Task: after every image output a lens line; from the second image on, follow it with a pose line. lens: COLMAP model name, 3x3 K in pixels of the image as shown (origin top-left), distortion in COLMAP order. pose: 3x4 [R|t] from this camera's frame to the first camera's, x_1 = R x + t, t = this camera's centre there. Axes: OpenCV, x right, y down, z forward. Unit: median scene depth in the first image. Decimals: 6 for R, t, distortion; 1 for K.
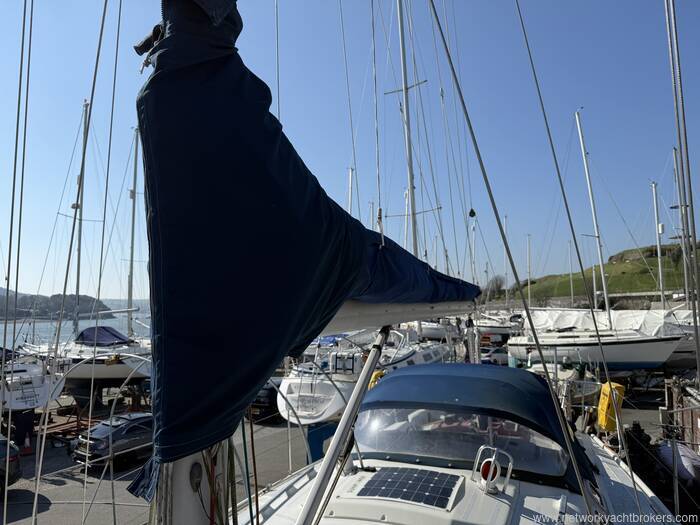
lens RADIAL K [[489.2, 0, 350.6], [0, 489.2, 265.6], [0, 0, 1]] dist [0.102977, -0.156341]
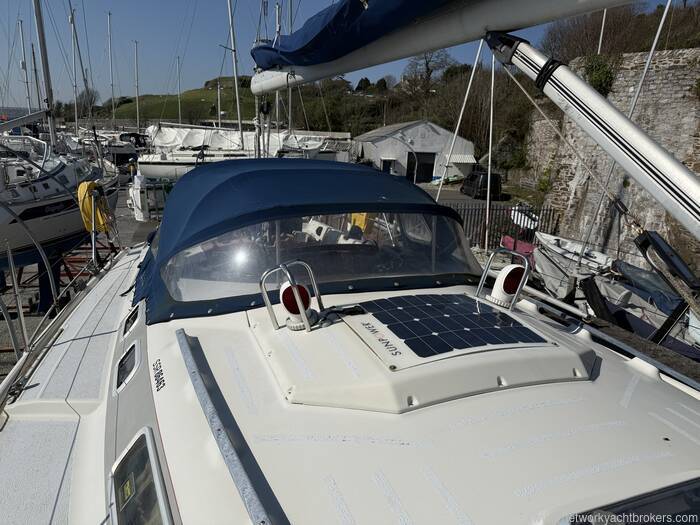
lens RADIAL K [[489.2, 0, 350.6], [0, 489.2, 265.6], [0, 0, 1]] dist [0.102977, -0.156341]
pose [[0.722629, -0.127046, 0.679461, -0.043832], [-0.114244, 0.947495, 0.298665, 0.024142], [-0.681730, -0.293448, 0.670173, 0.080361]]
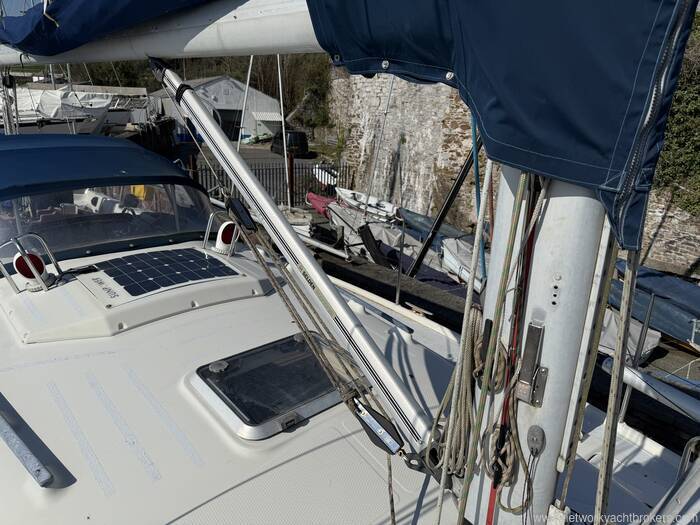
lens RADIAL K [[489.2, 0, 350.6], [0, 489.2, 265.6], [0, 0, 1]] dist [0.102977, -0.156341]
pose [[0.430208, -0.250297, 0.867336, -0.052924], [-0.127405, 0.934341, 0.332828, 0.014962], [-0.893694, -0.253688, 0.370072, 0.050185]]
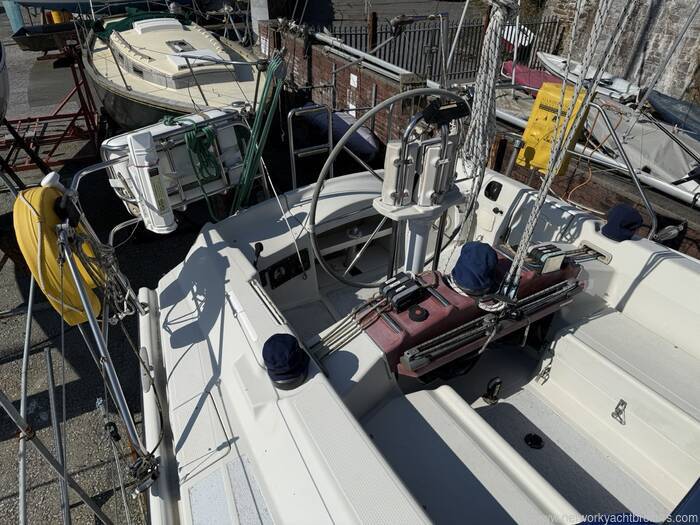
lens RADIAL K [[495.0, 0, 353.1], [0, 495.0, 261.1], [0, 0, 1]] dist [0.003984, -0.006163]
pose [[0.590235, -0.441300, 0.675927, -0.007920], [-0.093056, 0.794560, 0.600012, 0.022848], [-0.801850, -0.417047, 0.427912, 0.214948]]
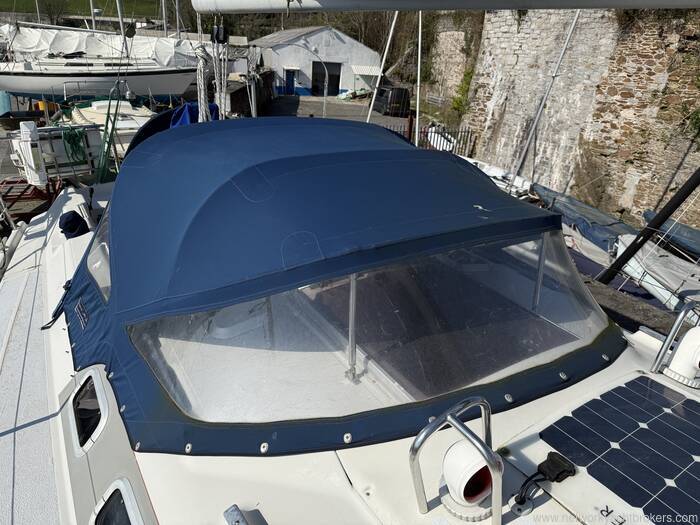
lens RADIAL K [[495.0, 0, 353.1], [0, 495.0, 261.1], [0, 0, 1]] dist [0.003984, -0.006163]
pose [[0.567146, -0.272203, 0.777336, -0.033250], [-0.148185, 0.894681, 0.421410, 0.020803], [-0.810177, -0.354190, 0.467078, 0.127195]]
